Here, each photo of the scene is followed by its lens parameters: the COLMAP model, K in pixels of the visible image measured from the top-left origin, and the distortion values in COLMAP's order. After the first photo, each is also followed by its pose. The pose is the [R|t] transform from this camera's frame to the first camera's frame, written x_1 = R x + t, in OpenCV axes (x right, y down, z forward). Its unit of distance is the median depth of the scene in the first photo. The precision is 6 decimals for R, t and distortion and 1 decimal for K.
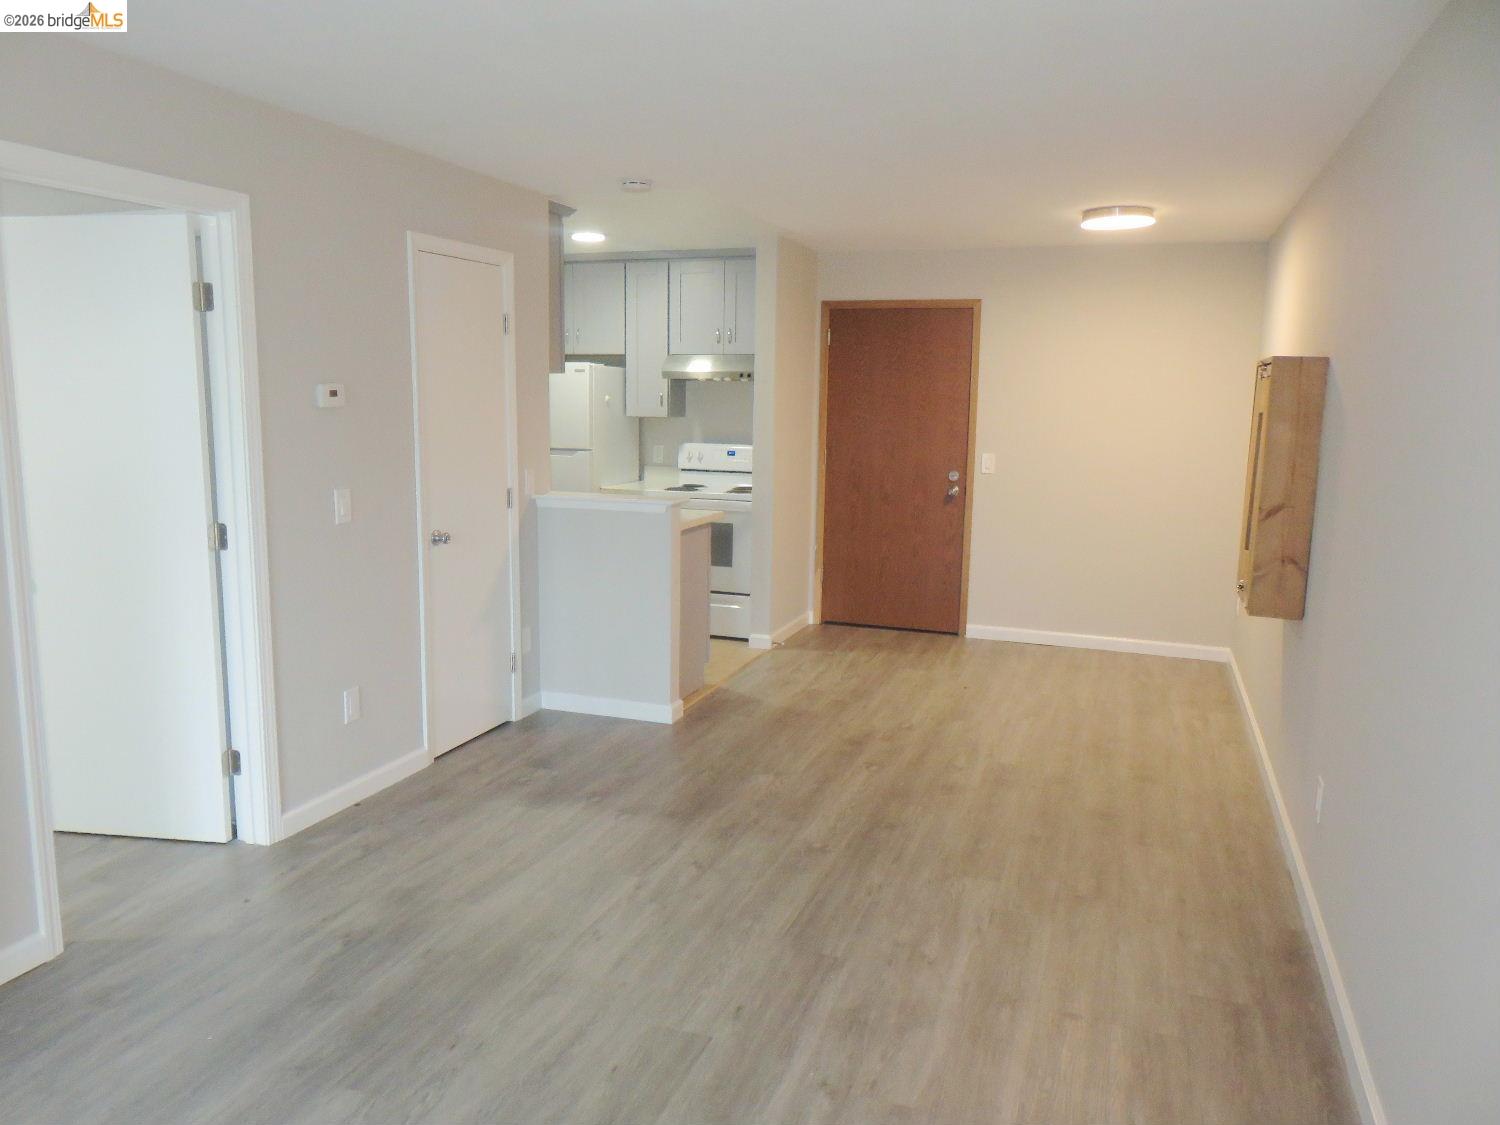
lens RADIAL K [[1124.6, 0, 750.0], [0, 1124.6, 562.5], [0, 0, 1]] dist [-0.015934, -0.001085]
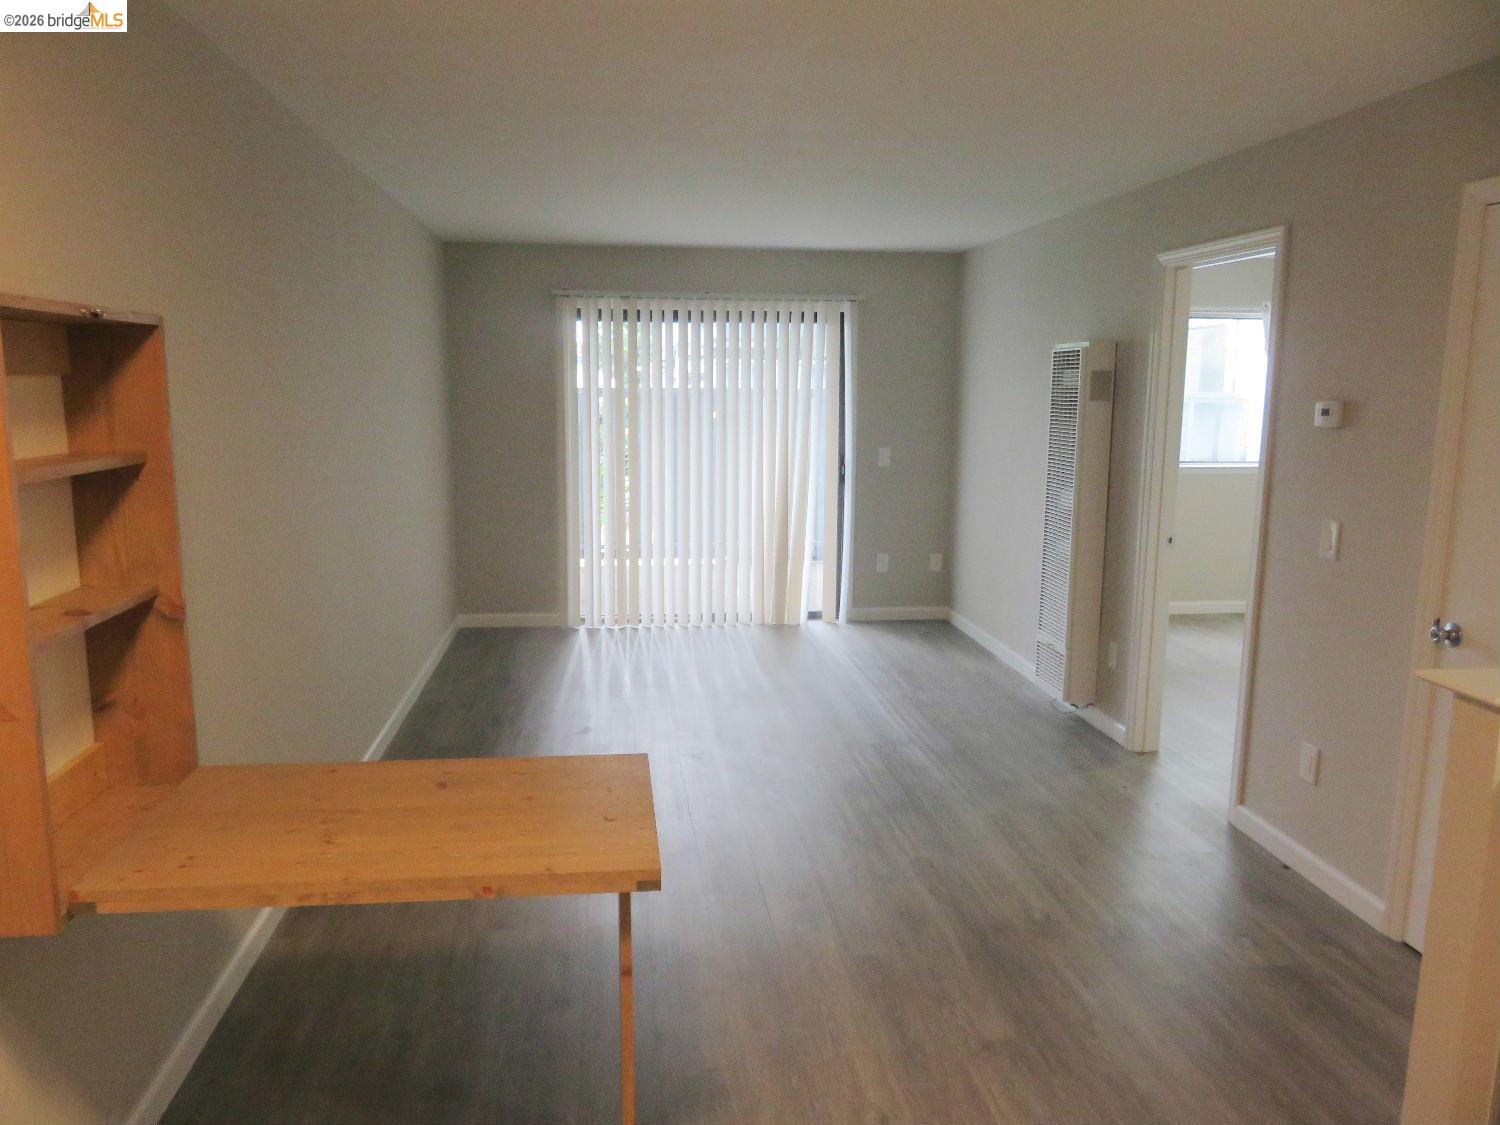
lens RADIAL K [[1133.0, 0, 743.0], [0, 1133.0, 559.1], [0, 0, 1]] dist [-0.003068, -0.002590]
pose [[-0.894244, 0.040911, -0.445706, 0.327469], [-0.097729, 0.953938, 0.283639, -0.176925], [0.436780, 0.297201, -0.849055, 1.132732]]
